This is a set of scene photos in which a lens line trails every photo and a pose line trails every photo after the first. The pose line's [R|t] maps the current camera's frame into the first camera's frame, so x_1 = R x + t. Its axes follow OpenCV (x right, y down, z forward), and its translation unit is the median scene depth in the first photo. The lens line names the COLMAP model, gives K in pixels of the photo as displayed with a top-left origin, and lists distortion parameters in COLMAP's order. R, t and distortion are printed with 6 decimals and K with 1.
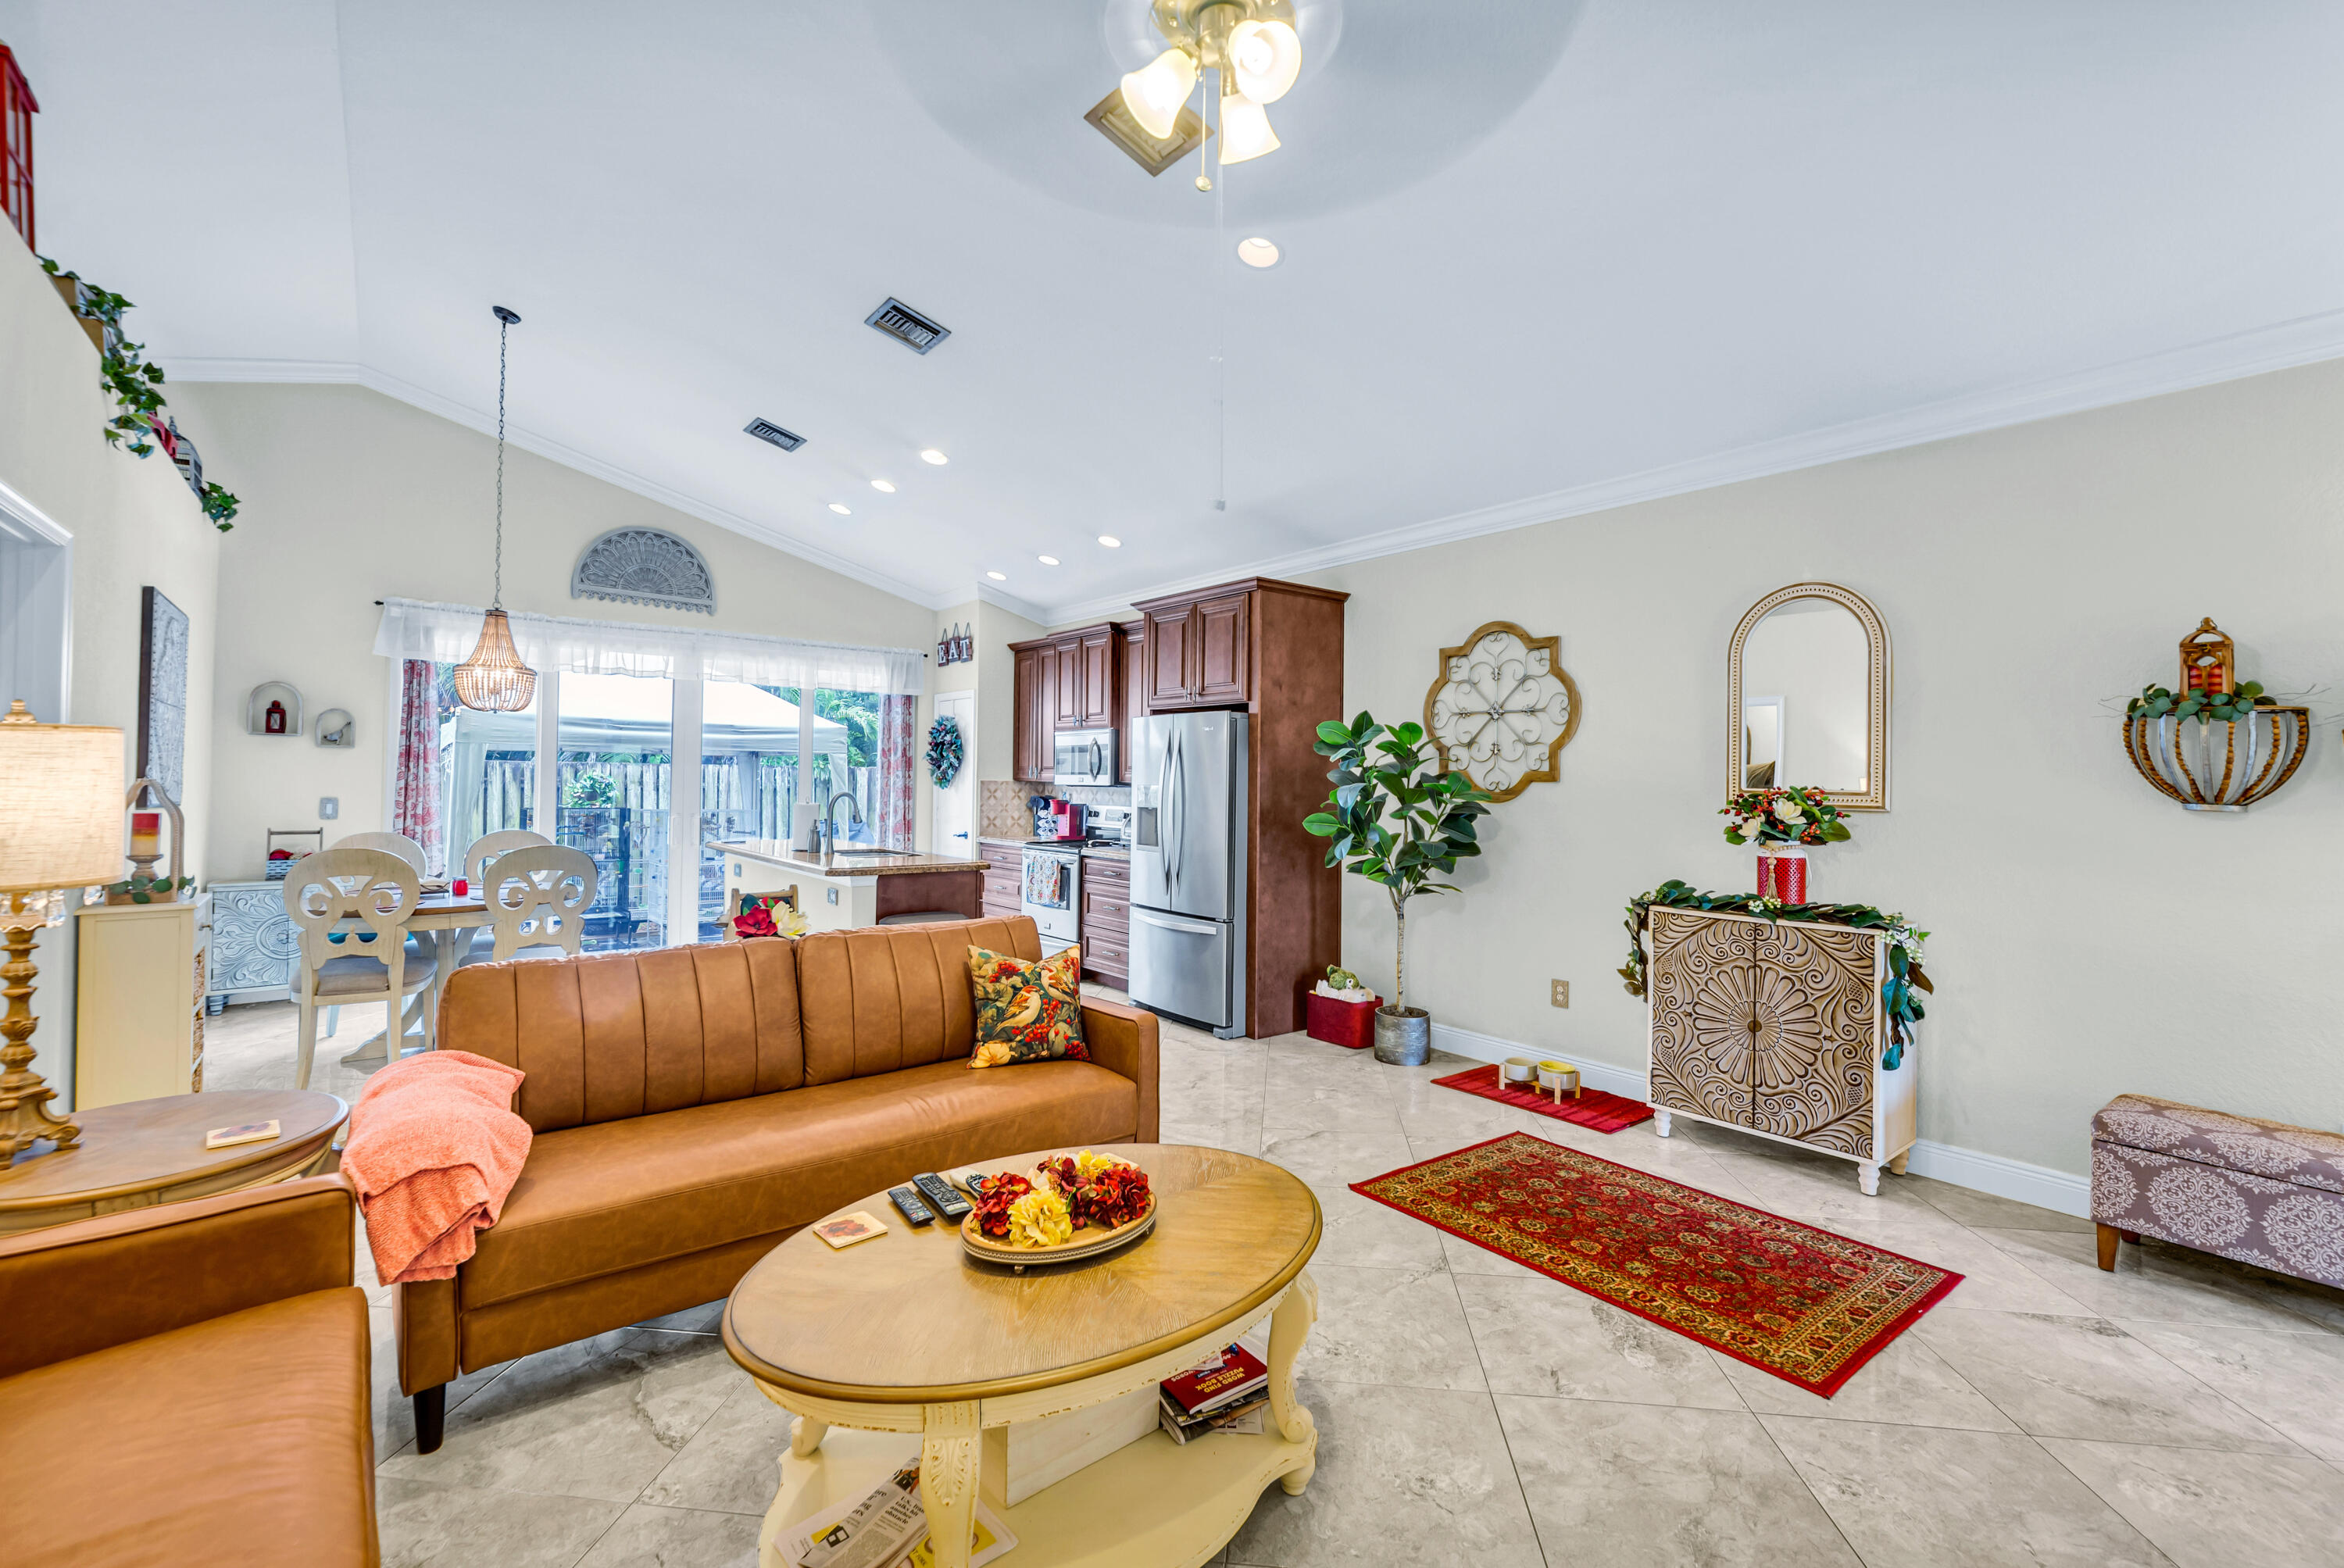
lens RADIAL K [[1003.3, 0, 1180.0], [0, 1003.3, 766.2], [0, 0, 1]] dist [-0.004070, -0.000018]
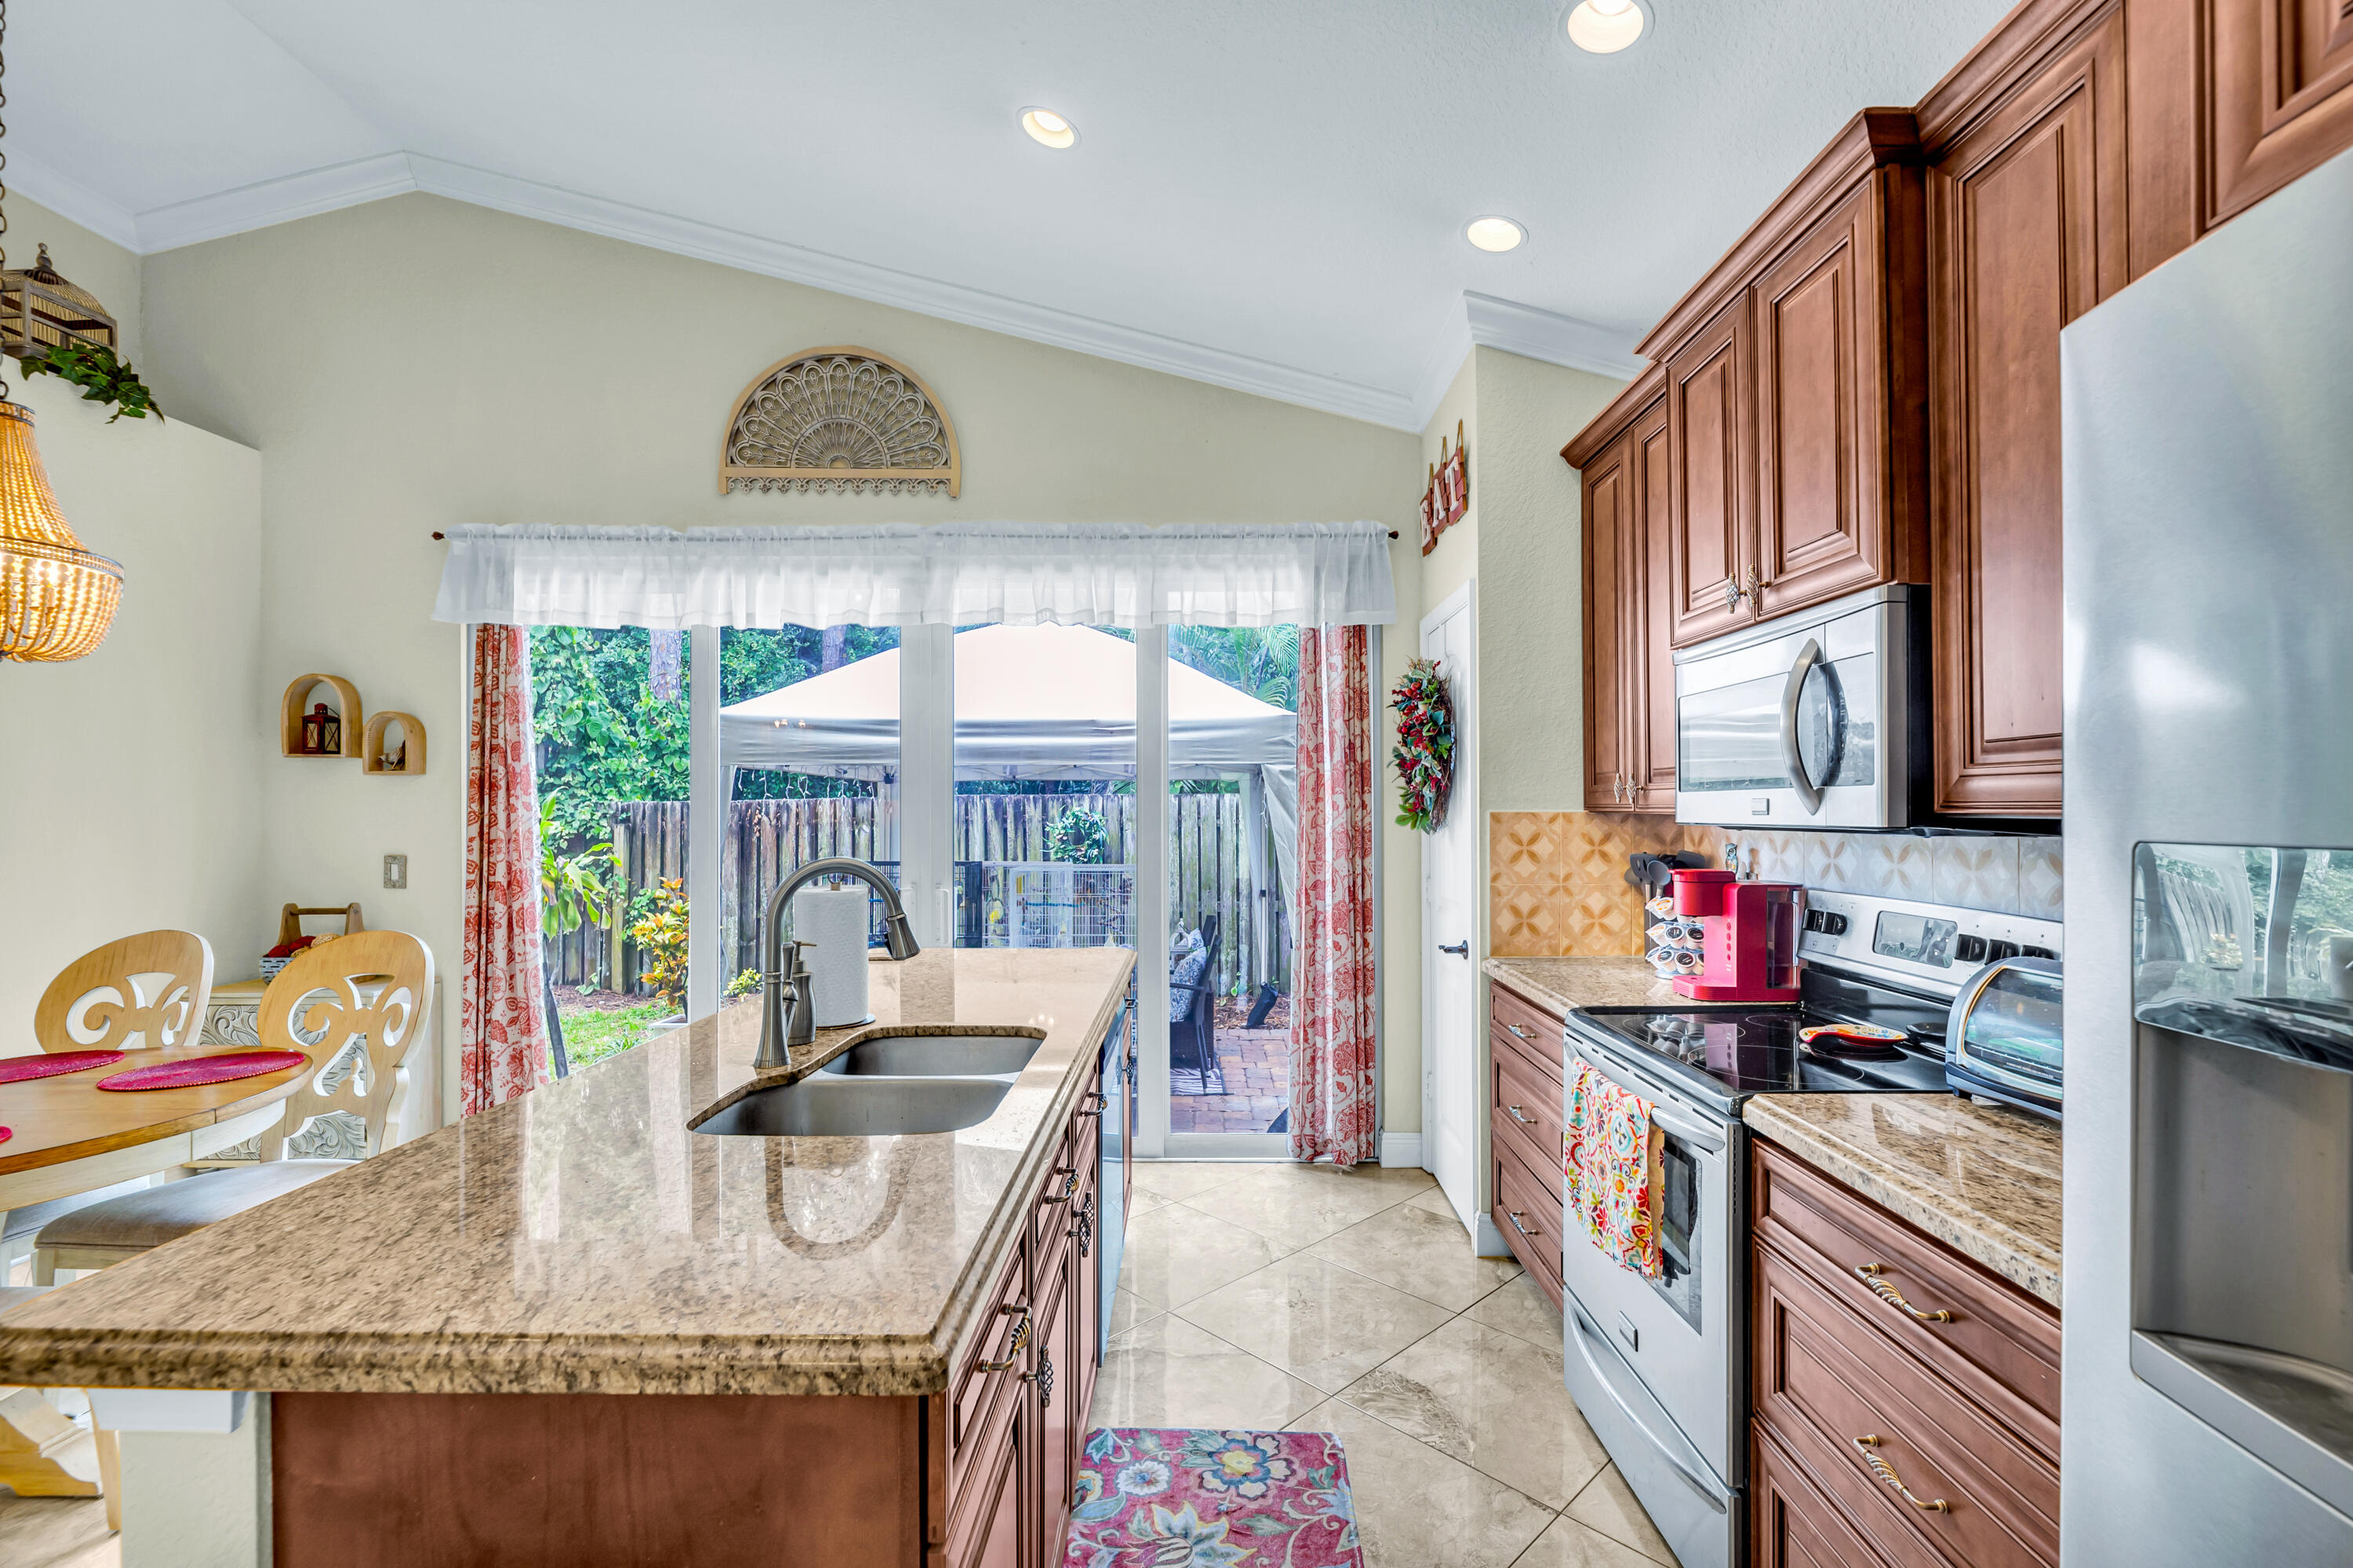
lens RADIAL K [[1021.4, 0, 1202.1], [0, 1021.4, 804.8], [0, 0, 1]] dist [-0.002518, -0.000749]
pose [[0.779283, -0.017497, -0.626428, -0.058509], [0.022054, 0.999757, -0.000488, 0.013286], [0.626284, -0.013435, 0.779479, 0.926373]]
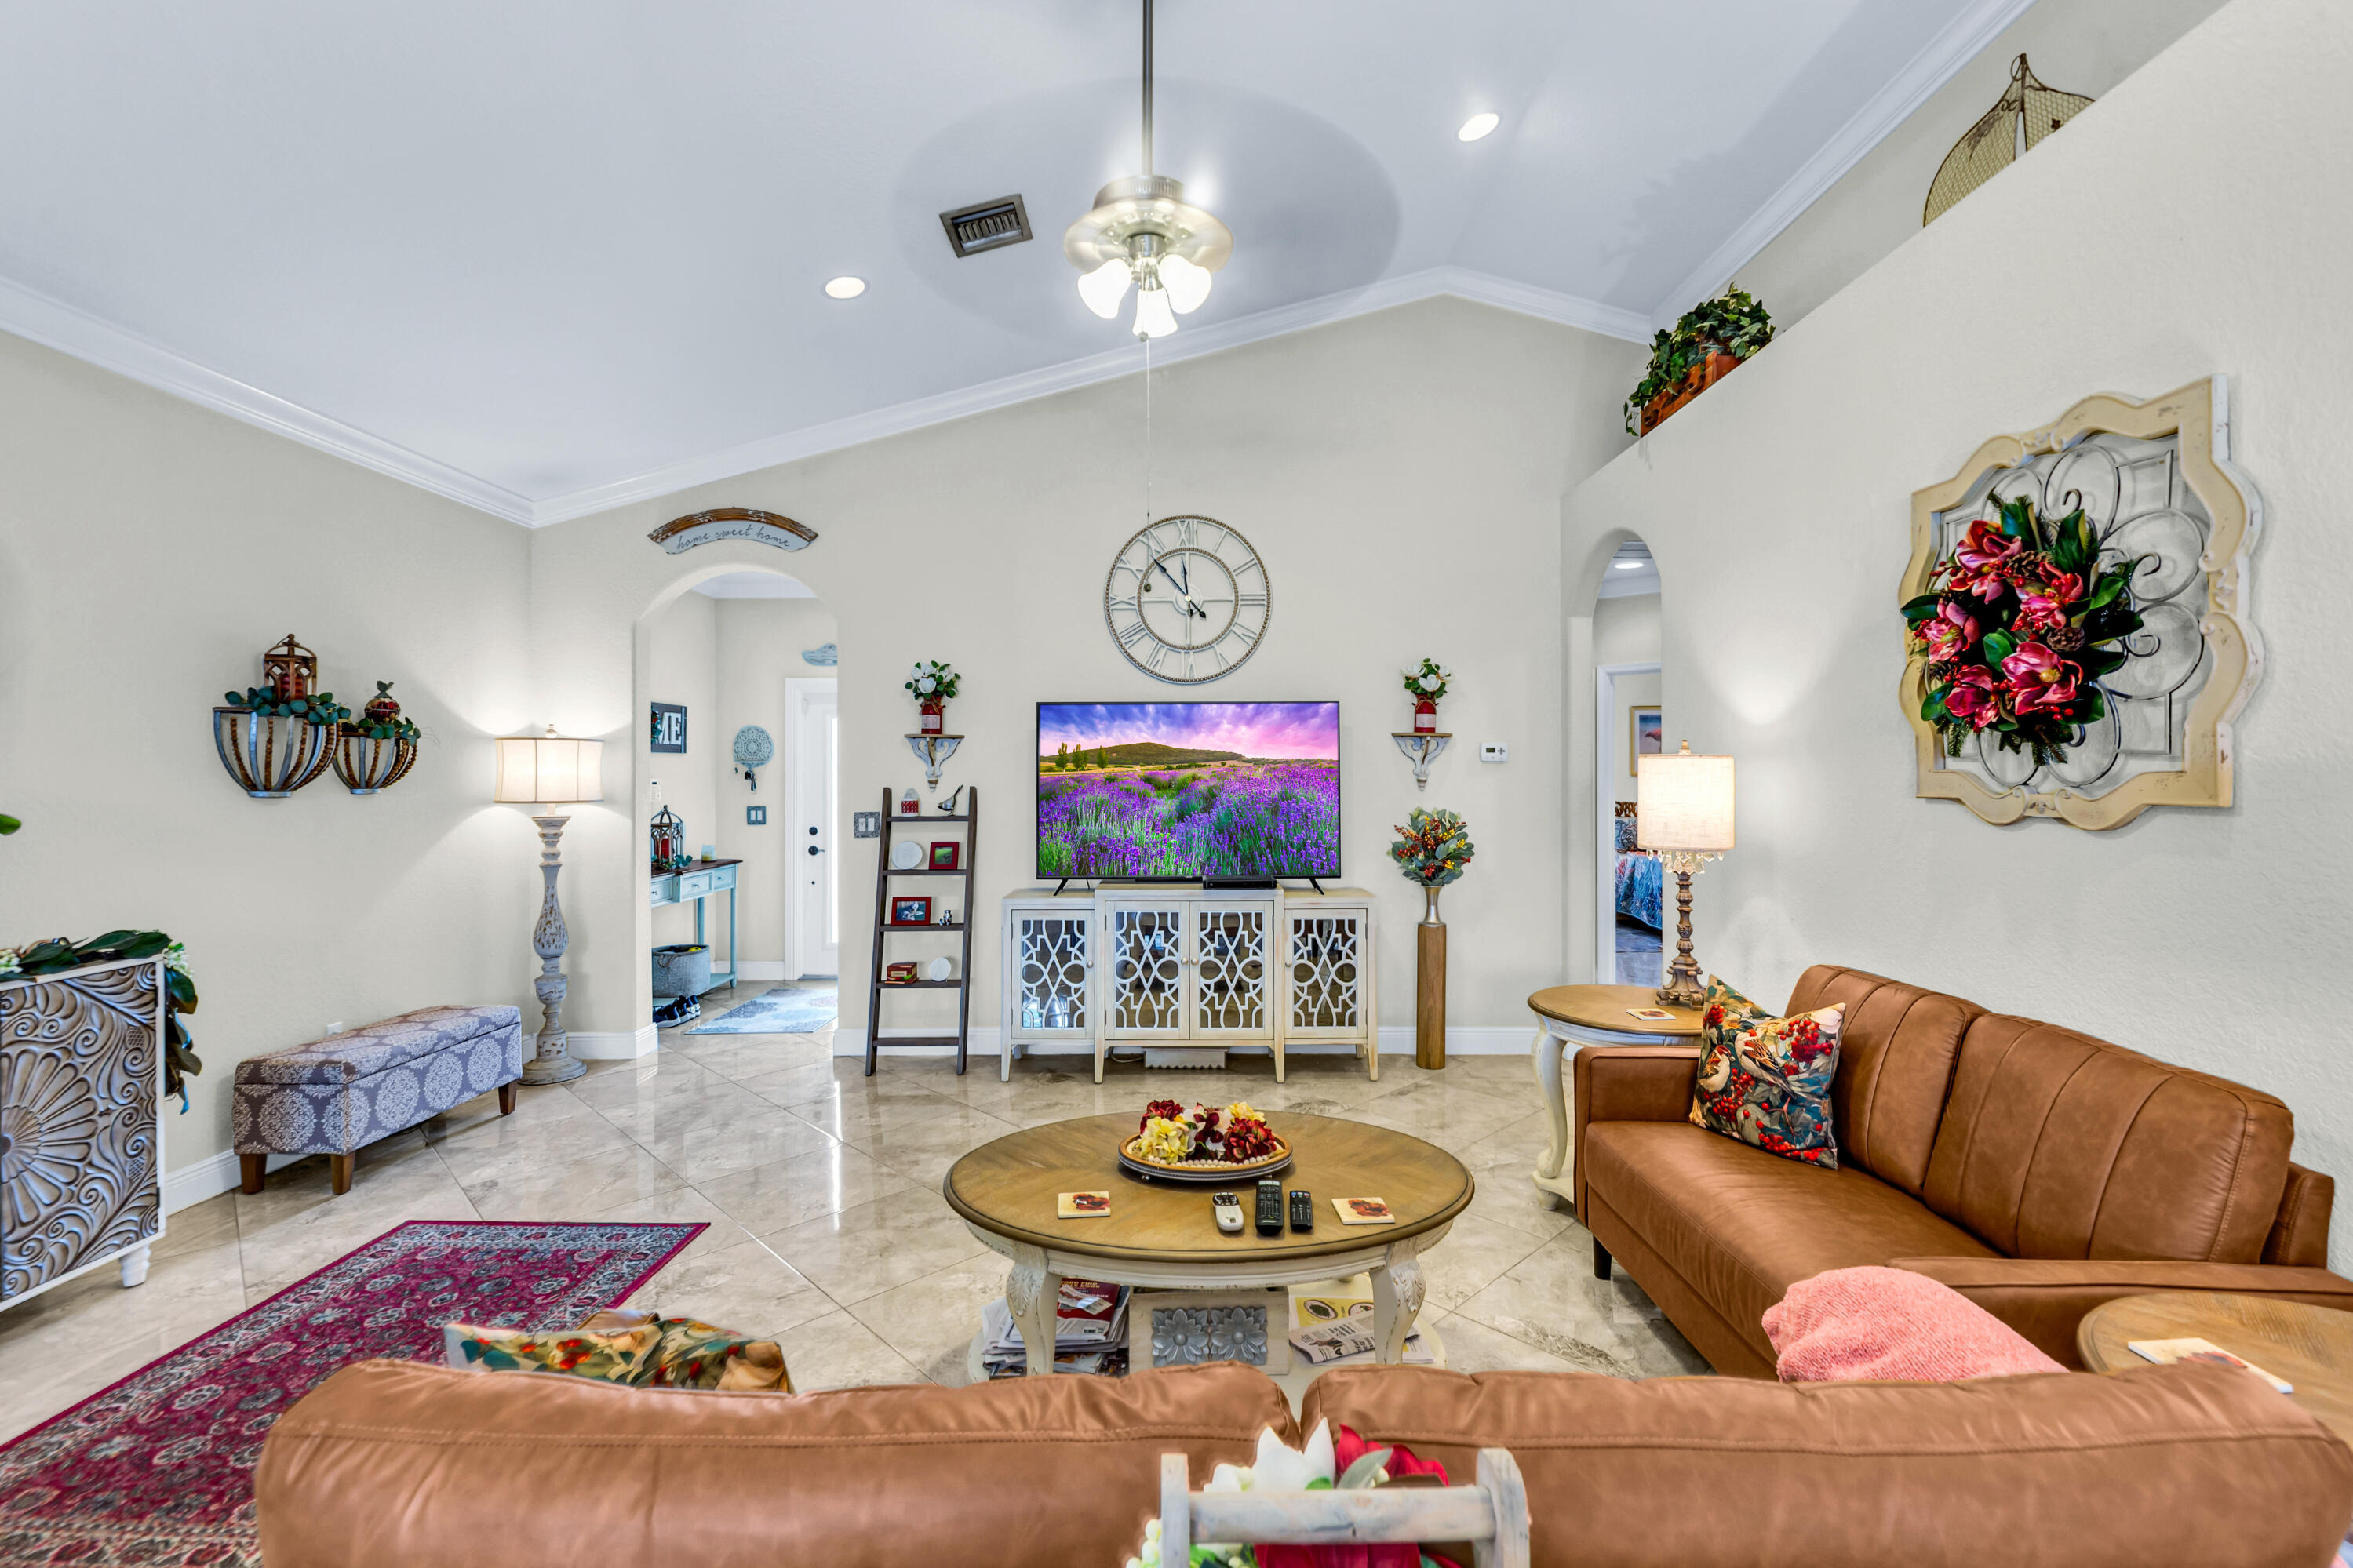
lens RADIAL K [[1014.9, 0, 1179.4], [0, 1014.9, 771.4], [0, 0, 1]] dist [-0.005233, 0.000599]
pose [[-0.775099, -0.010241, 0.631757, -0.305281], [-0.015786, 0.999870, -0.003160, 0.000949], [-0.631643, -0.012422, -0.775160, 0.702086]]
